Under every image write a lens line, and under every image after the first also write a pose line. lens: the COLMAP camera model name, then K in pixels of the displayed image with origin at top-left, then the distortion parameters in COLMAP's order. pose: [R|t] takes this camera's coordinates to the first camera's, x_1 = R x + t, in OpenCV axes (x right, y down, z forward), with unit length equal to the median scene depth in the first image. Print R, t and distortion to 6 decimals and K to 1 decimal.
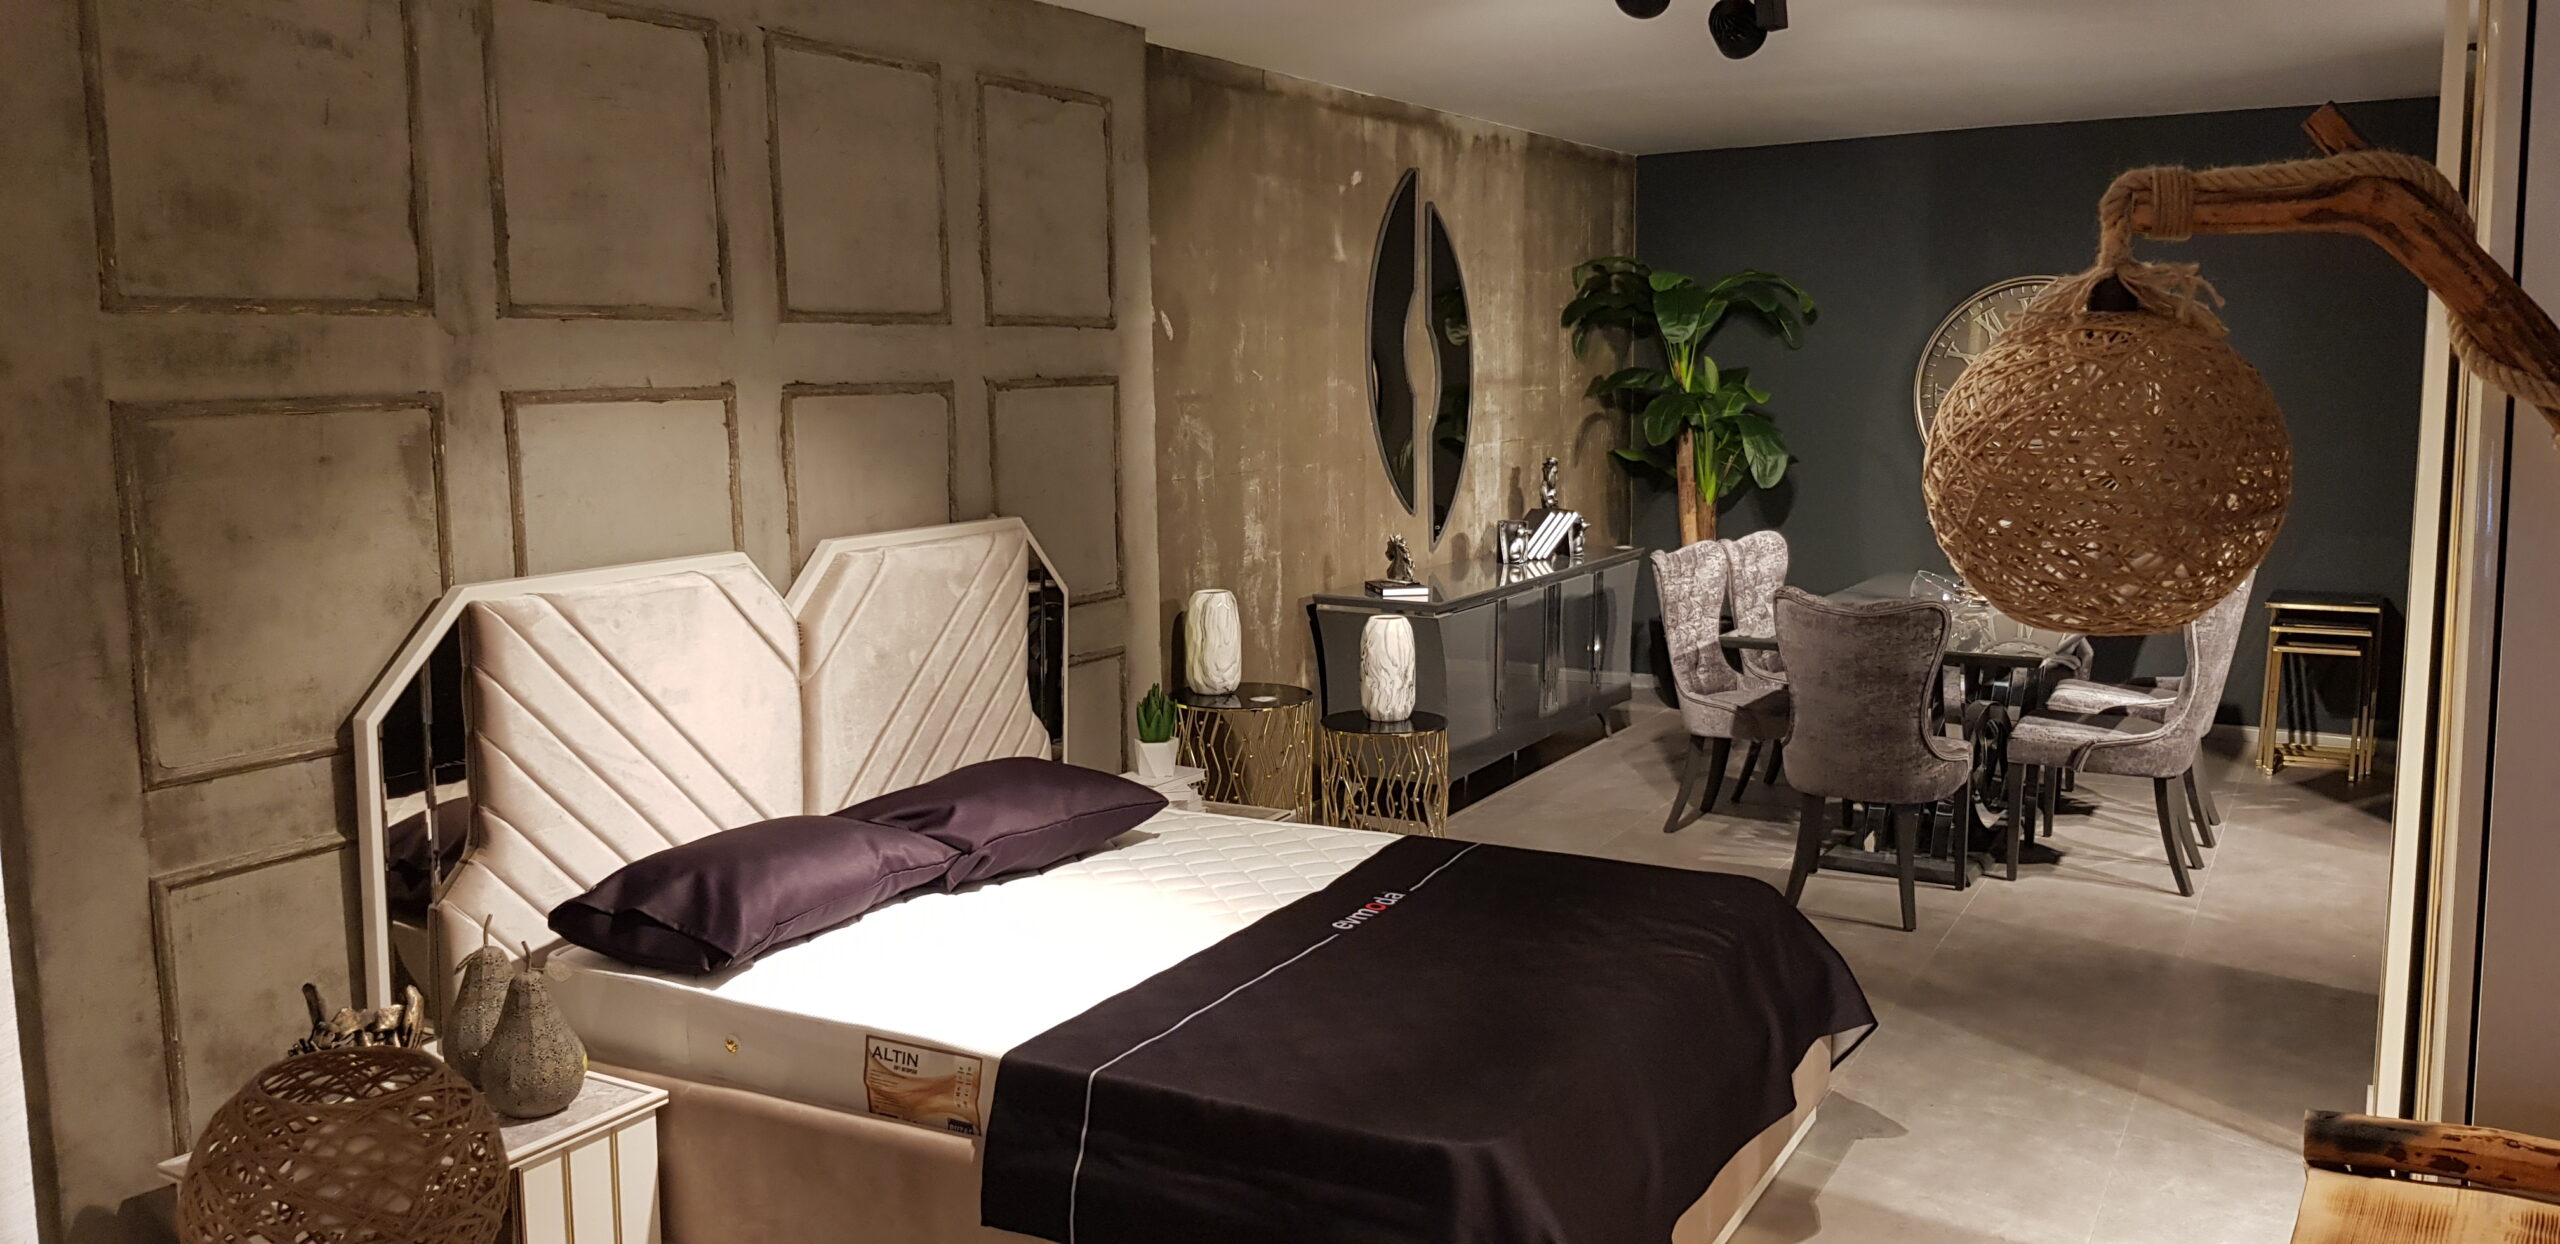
lens RADIAL K [[1966.7, 0, 1307.4], [0, 1966.7, 617.2], [0, 0, 1]] dist [0.076047, -0.128721]
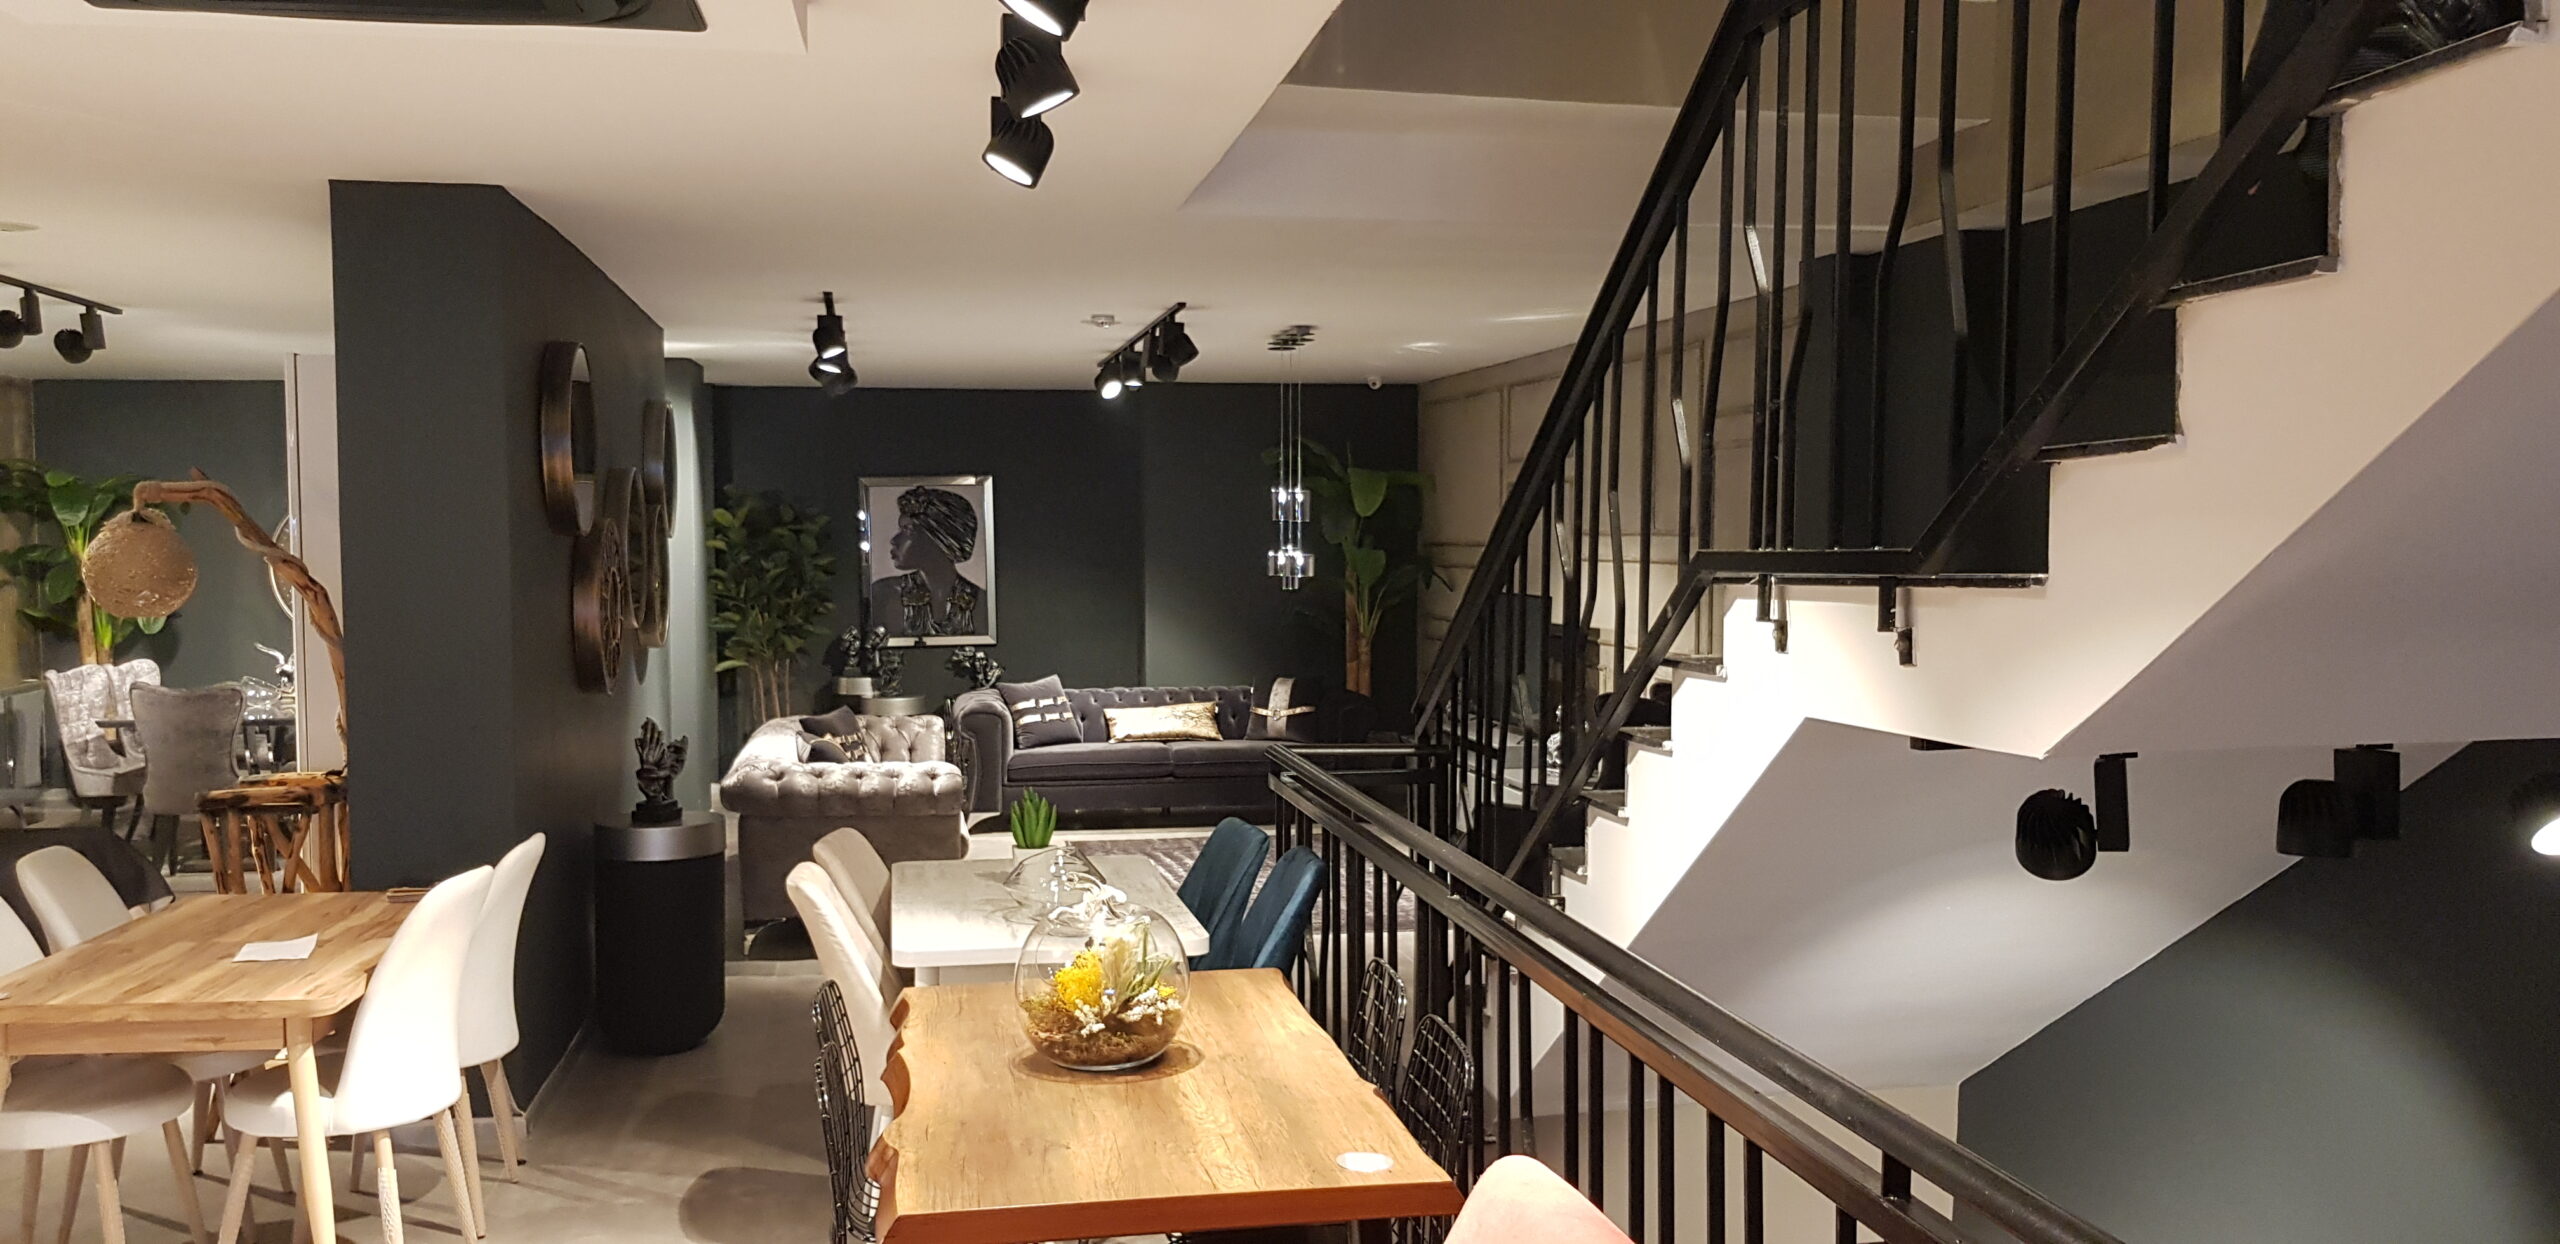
lens RADIAL K [[1966.7, 0, 1307.4], [0, 1966.7, 617.2], [0, 0, 1]] dist [0.076047, -0.128721]
pose [[0.755869, -0.022510, 0.654335, -0.063748], [0.082042, 0.994788, -0.060550, 0.077338], [-0.649562, 0.099451, 0.753776, -0.585777]]
